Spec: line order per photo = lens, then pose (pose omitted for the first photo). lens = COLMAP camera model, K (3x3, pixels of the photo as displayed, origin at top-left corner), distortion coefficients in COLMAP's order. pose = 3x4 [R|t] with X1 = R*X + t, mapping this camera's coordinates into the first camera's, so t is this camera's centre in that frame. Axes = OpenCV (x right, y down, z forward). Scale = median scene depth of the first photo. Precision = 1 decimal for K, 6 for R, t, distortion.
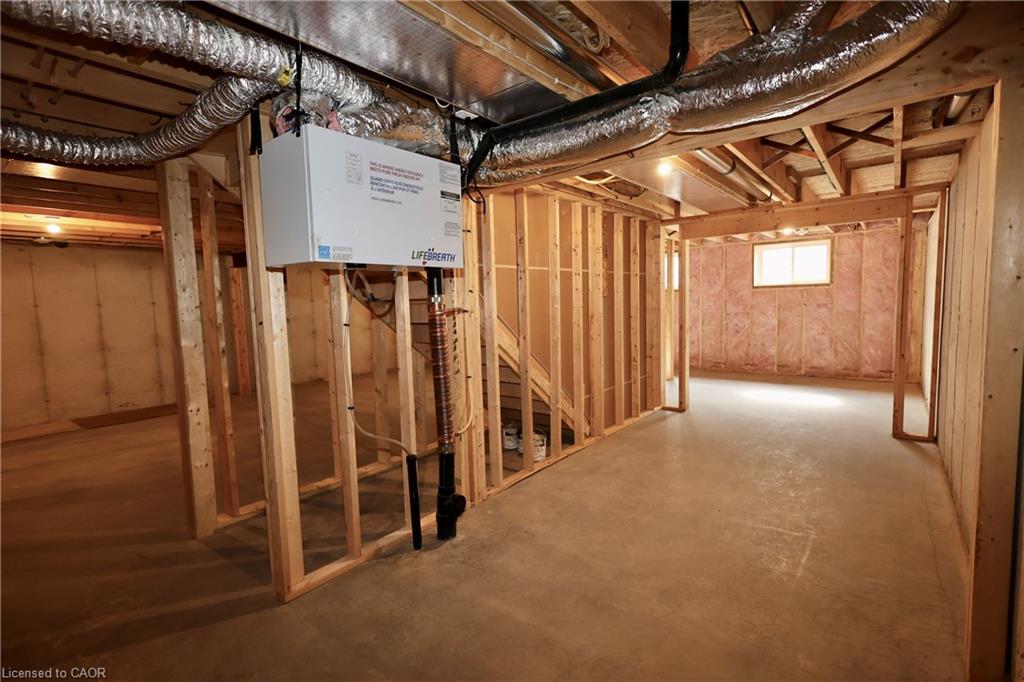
lens RADIAL K [[476.3, 0, 513.6], [0, 476.3, 341.5], [0, 0, 1]] dist [0.003512, 0.001395]
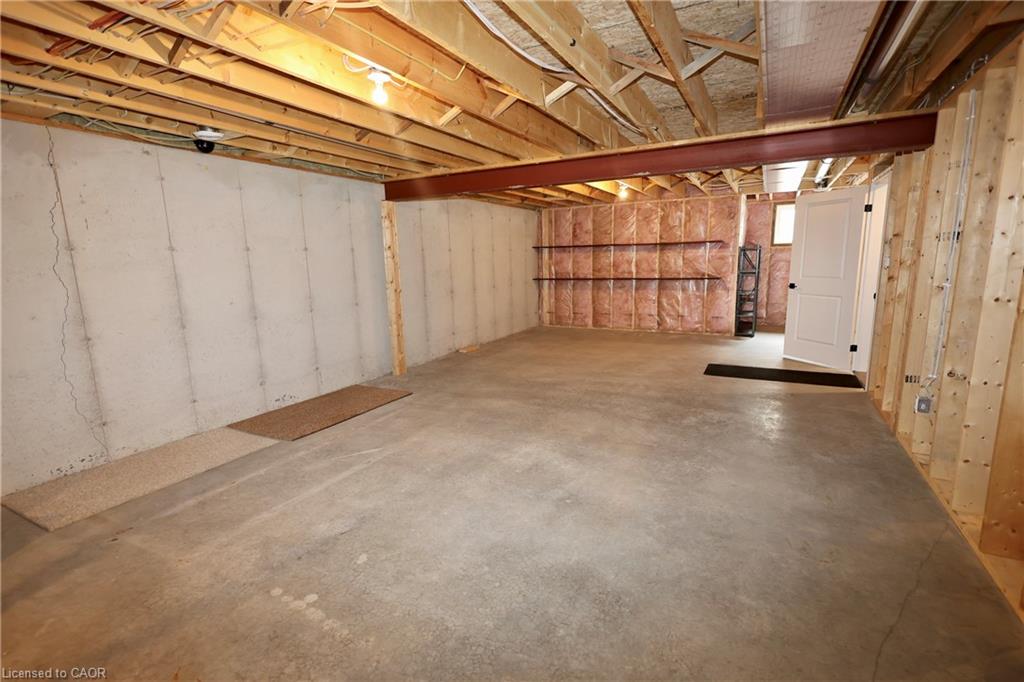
lens RADIAL K [[476.3, 0, 511.4], [0, 476.3, 341.6], [0, 0, 1]] dist [0.003512, 0.001395]
pose [[0.984261, -0.025463, 0.174879, -0.626304], [0.010694, 0.996333, 0.084884, -0.003018], [-0.176399, -0.081678, 0.980924, 0.289914]]
